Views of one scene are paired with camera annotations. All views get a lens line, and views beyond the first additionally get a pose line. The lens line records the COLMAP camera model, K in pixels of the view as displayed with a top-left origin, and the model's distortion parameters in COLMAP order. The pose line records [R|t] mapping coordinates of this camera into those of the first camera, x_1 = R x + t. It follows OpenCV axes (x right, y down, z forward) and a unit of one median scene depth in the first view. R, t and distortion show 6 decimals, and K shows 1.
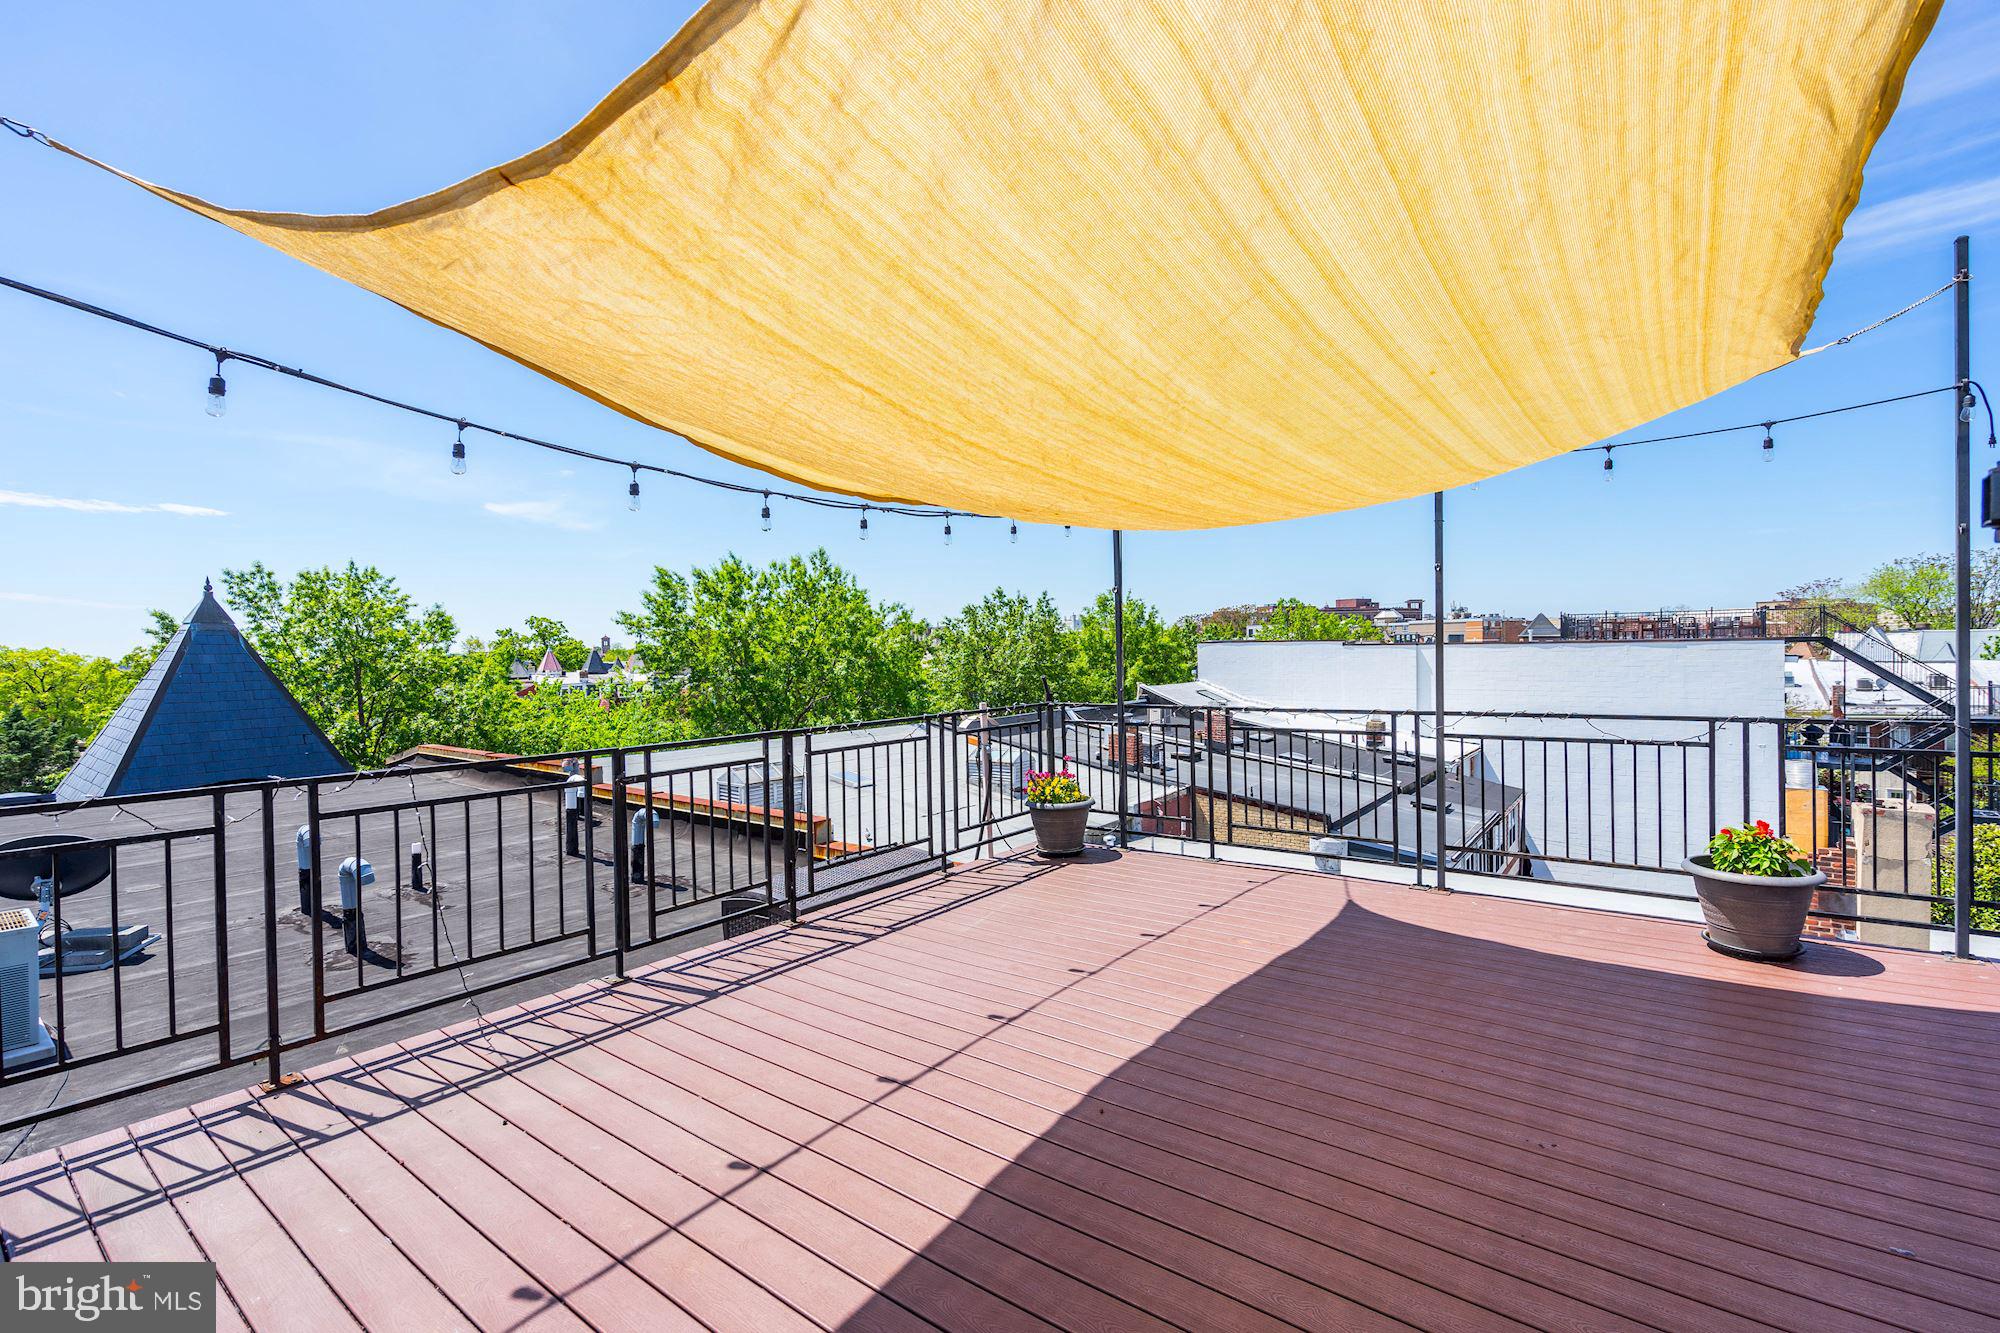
lens RADIAL K [[891.5, 0, 995.8], [0, 891.5, 664.3], [0, 0, 1]] dist [-0.010666, 0.000292]
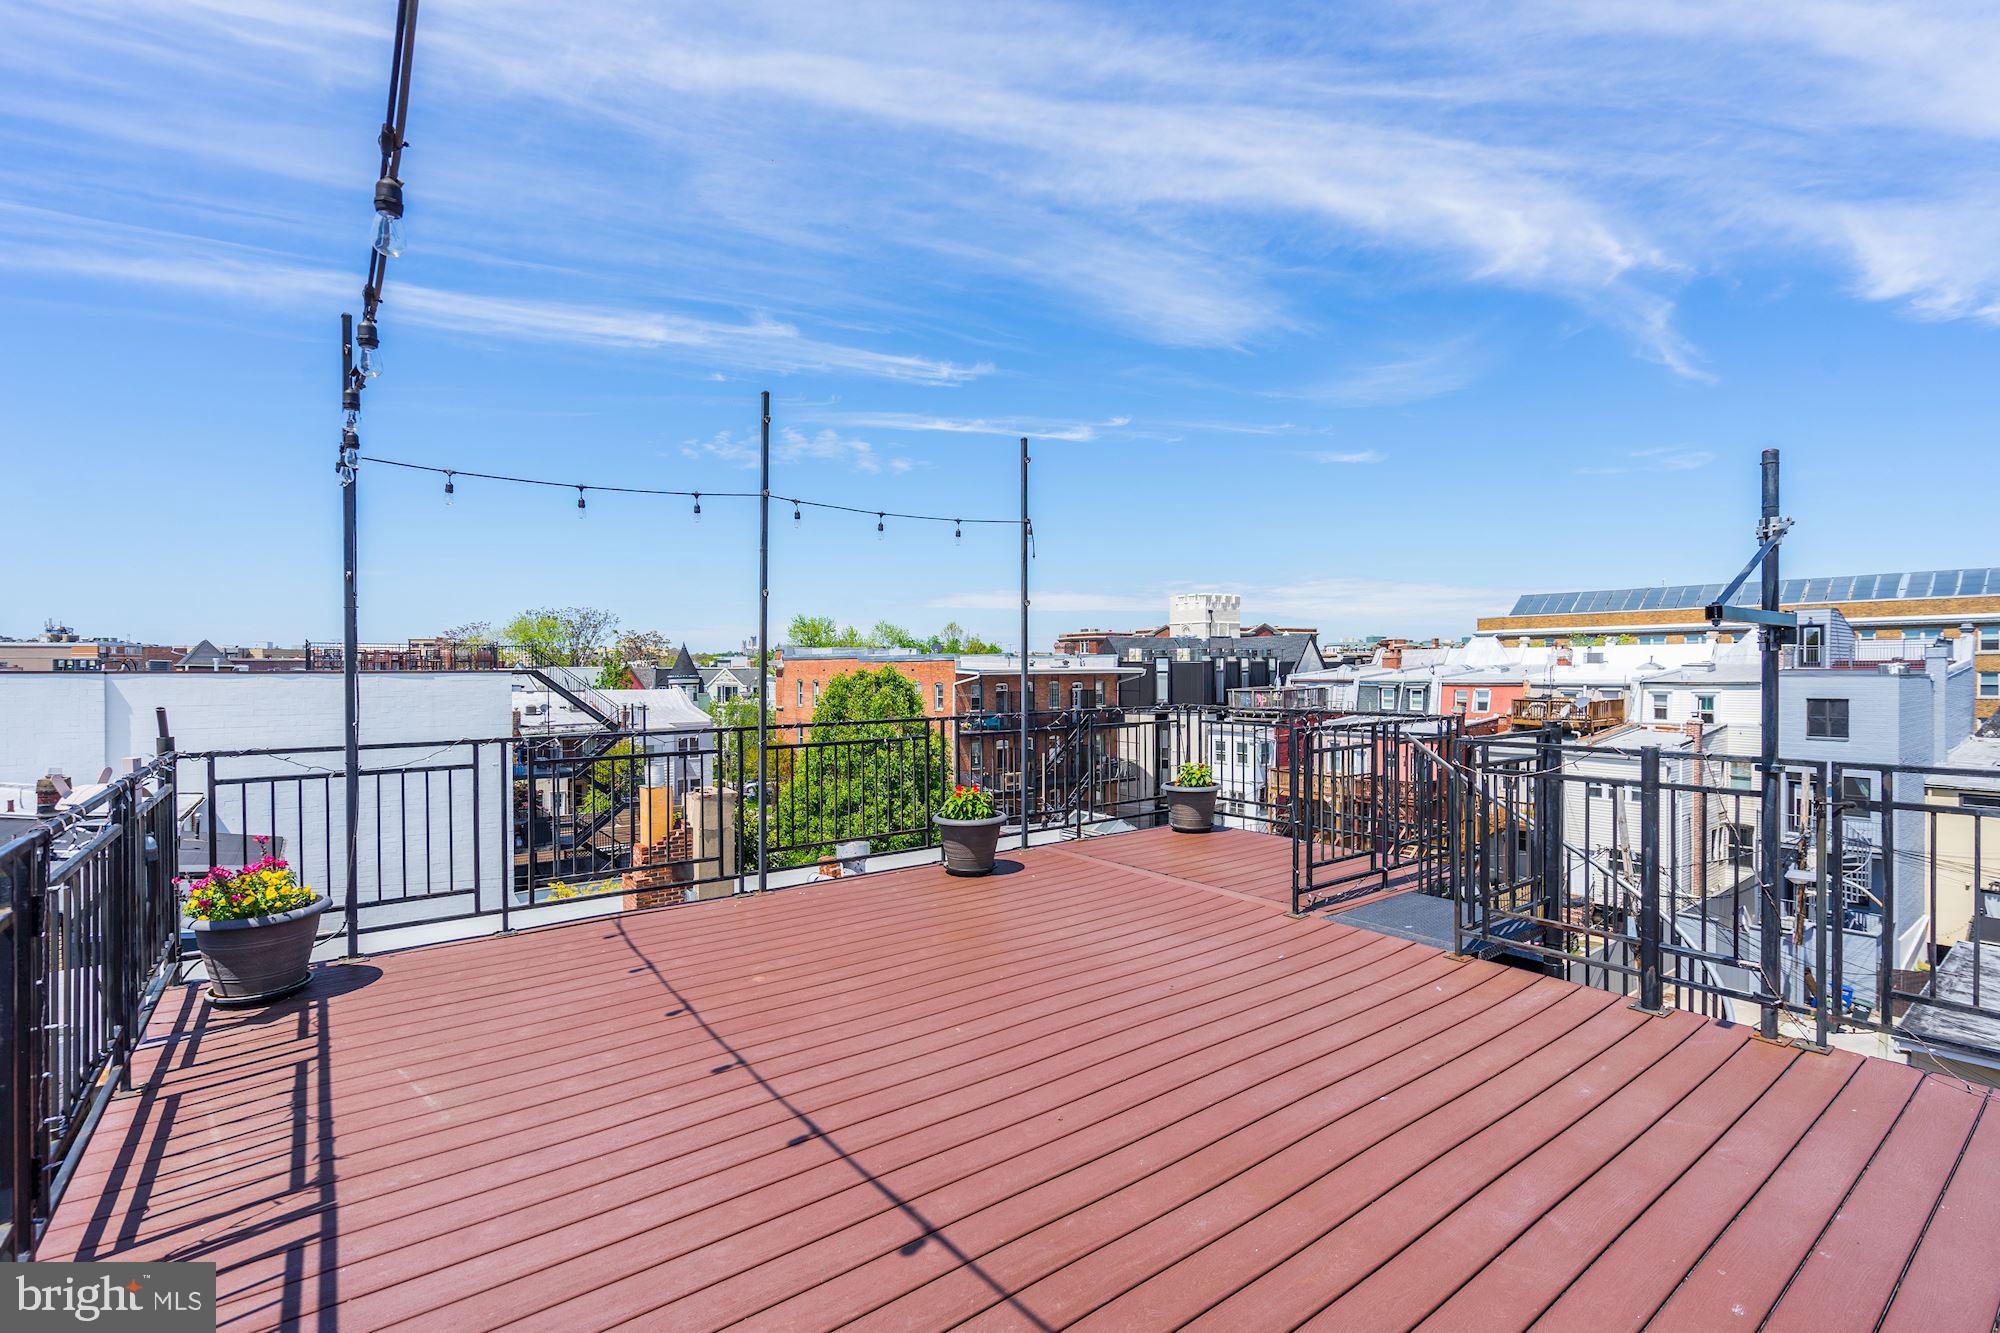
lens RADIAL K [[891.5, 0, 995.8], [0, 891.5, 664.3], [0, 0, 1]] dist [-0.010666, 0.000292]
pose [[0.265188, 0.022037, 0.963945, -0.210295], [0.013657, 0.999553, -0.026608, 0.004776], [-0.964100, 0.020221, 0.264769, 0.191951]]
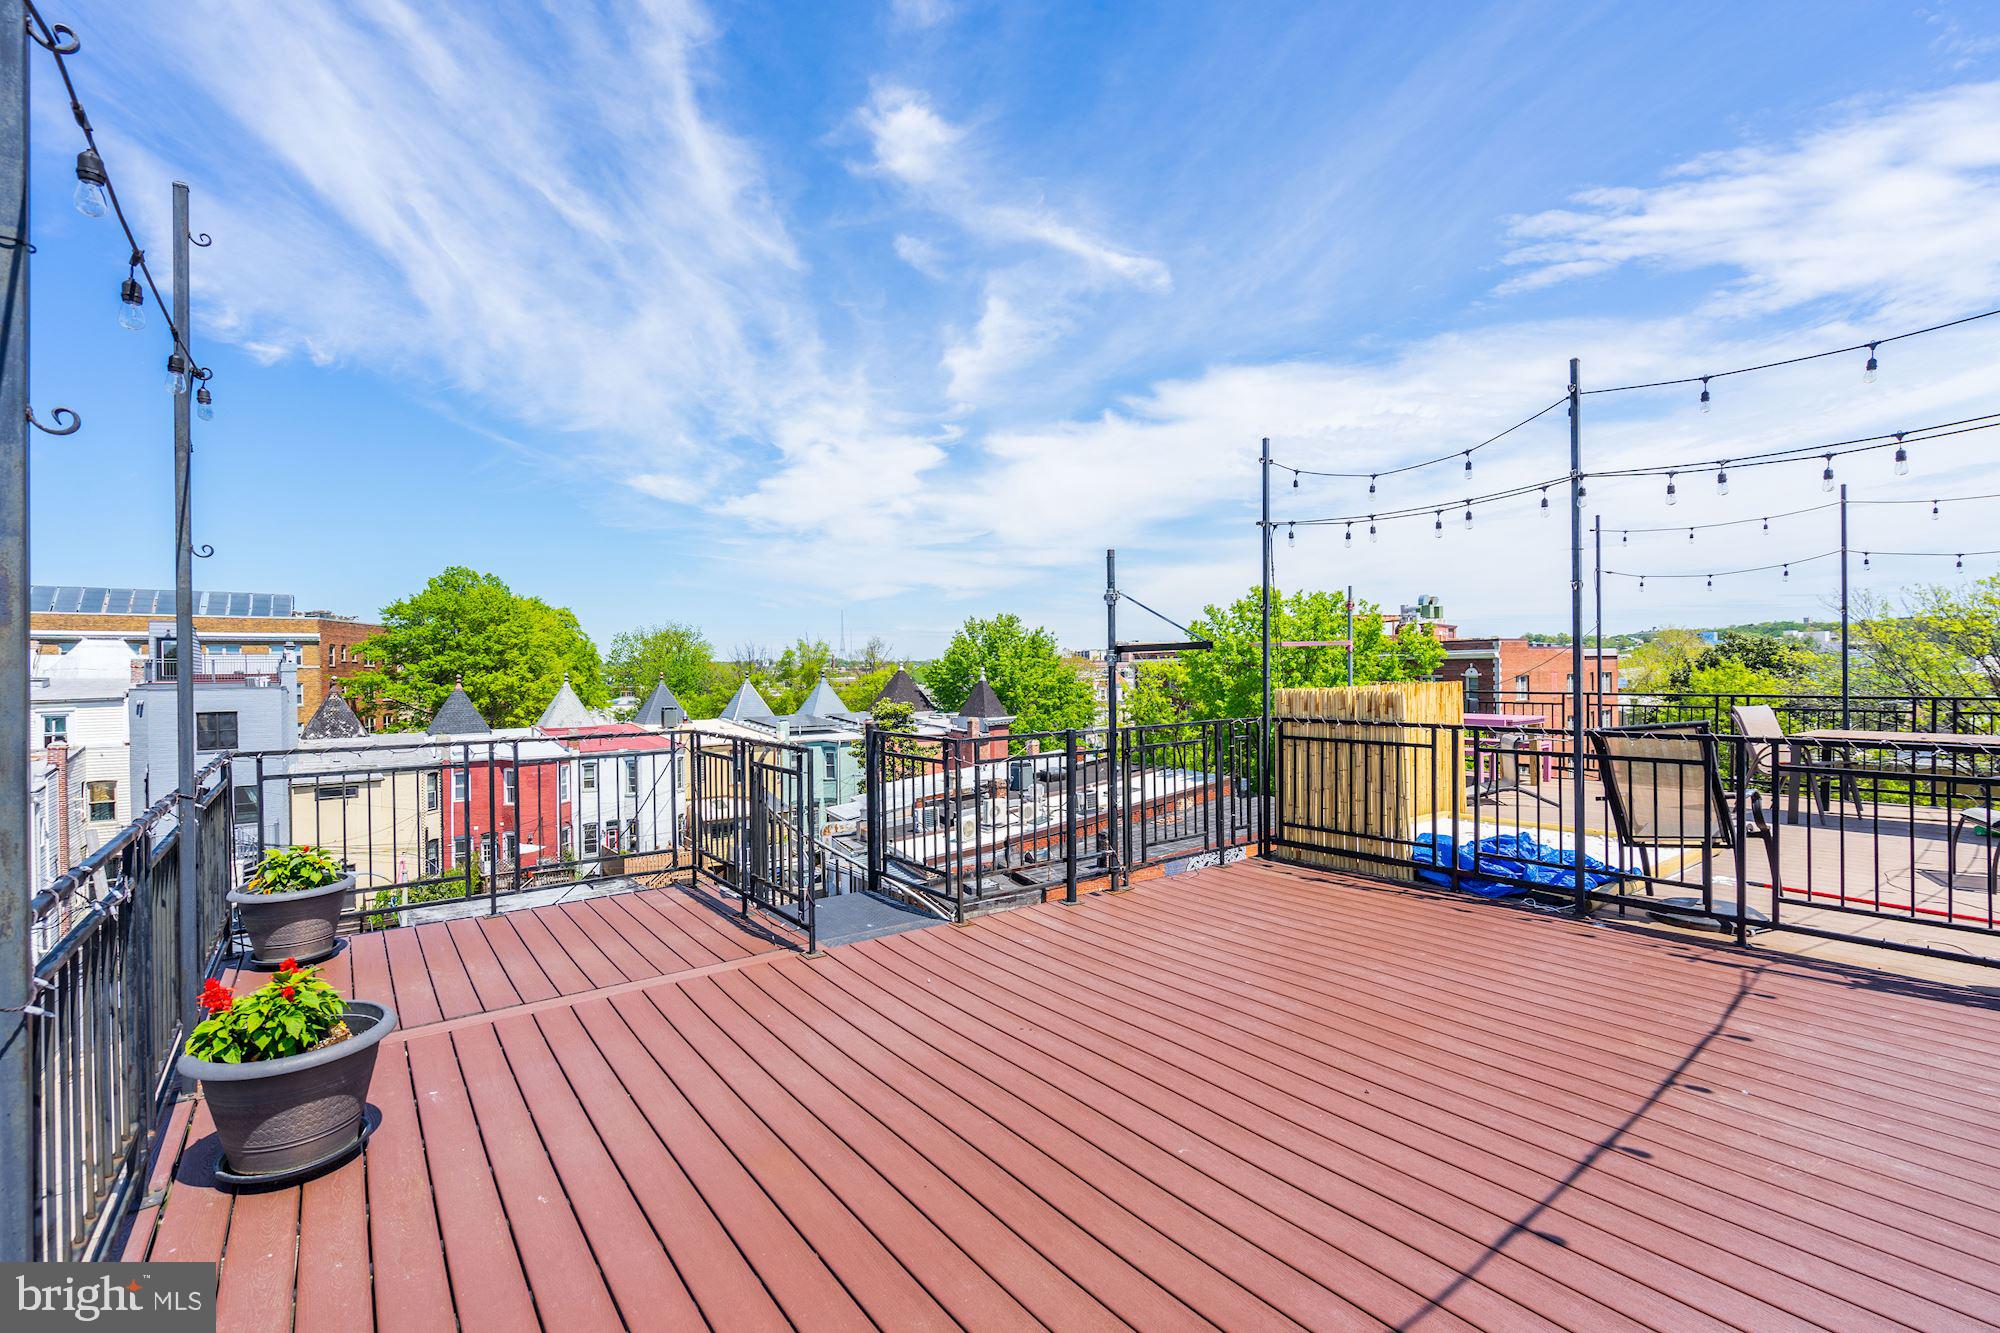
lens RADIAL K [[891.5, 0, 995.8], [0, 891.5, 664.3], [0, 0, 1]] dist [-0.010666, 0.000292]
pose [[-0.962456, 0.030169, 0.269758, 0.060000], [0.032414, 0.999467, 0.003870, -0.009154], [-0.269497, 0.012469, -0.962920, 0.520667]]
